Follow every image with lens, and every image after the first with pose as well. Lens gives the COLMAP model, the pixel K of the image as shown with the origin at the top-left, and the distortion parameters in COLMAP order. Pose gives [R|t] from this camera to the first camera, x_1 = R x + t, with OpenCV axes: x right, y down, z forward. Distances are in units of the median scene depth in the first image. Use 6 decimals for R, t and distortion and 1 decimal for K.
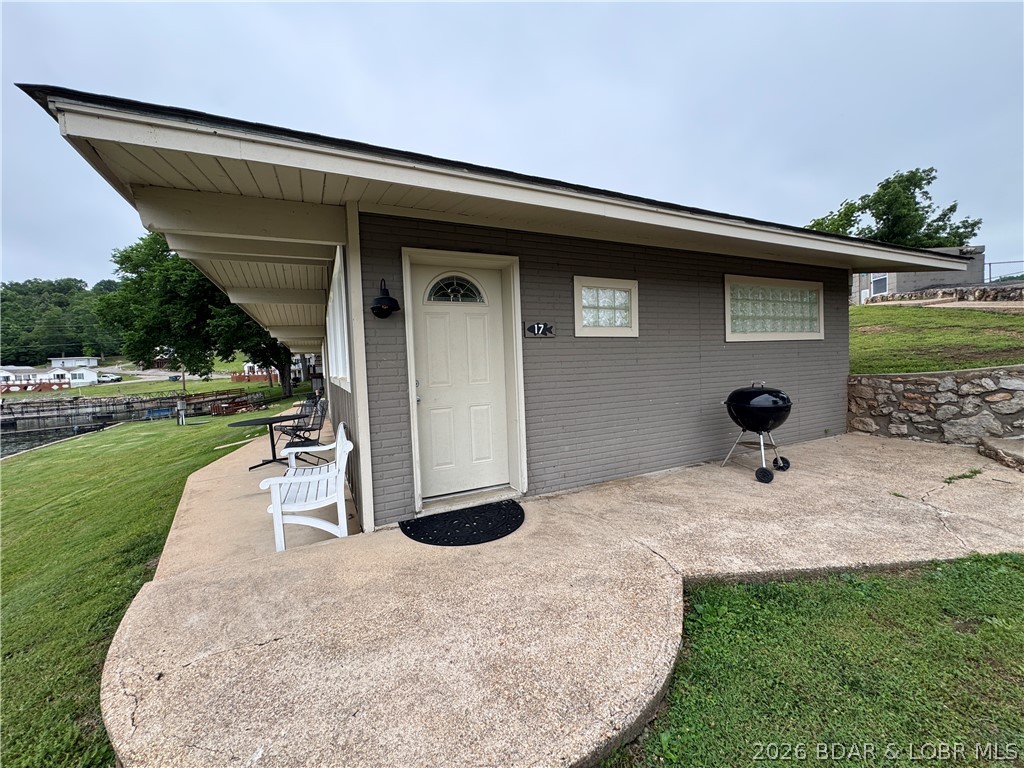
lens RADIAL K [[406.5, 0, 513.1], [0, 406.5, 383.2], [0, 0, 1]] dist [-0.002336, 0.000338]
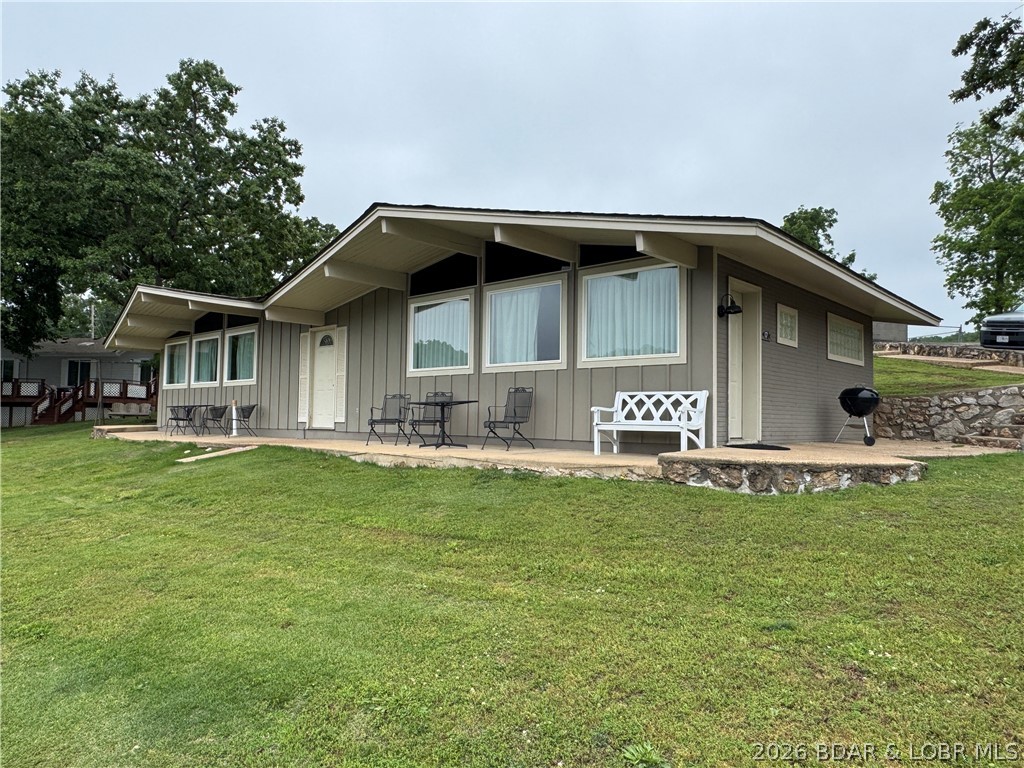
lens RADIAL K [[687.0, 0, 507.8], [0, 687.0, 383.2], [0, 0, 1]] dist [-0.008158, 0.008755]
pose [[0.928243, 0.075019, 0.364332, -1.556012], [-0.037853, 0.993418, -0.108112, 0.320292], [-0.370044, 0.086563, 0.924973, -0.894957]]
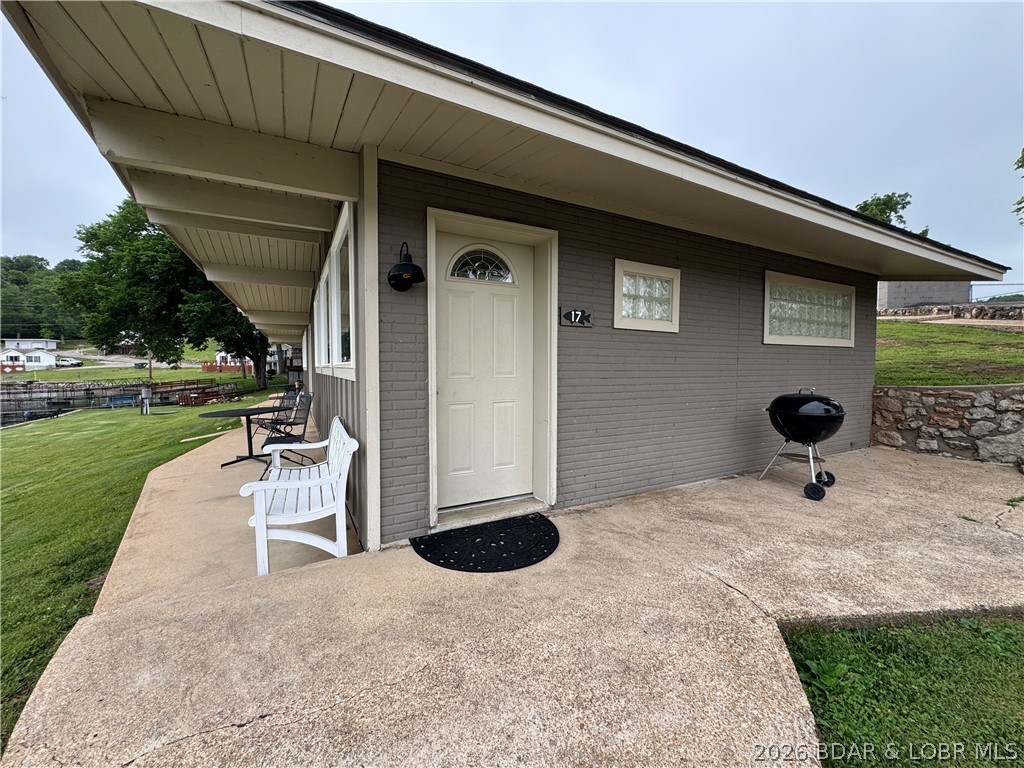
lens RADIAL K [[406.5, 0, 512.6], [0, 406.5, 383.3], [0, 0, 1]] dist [-0.002336, 0.000338]
pose [[0.998109, 0.039180, 0.047355, -0.093855], [-0.038978, 0.999227, -0.005177, 0.016373], [-0.047521, 0.003321, 0.998865, 0.123727]]
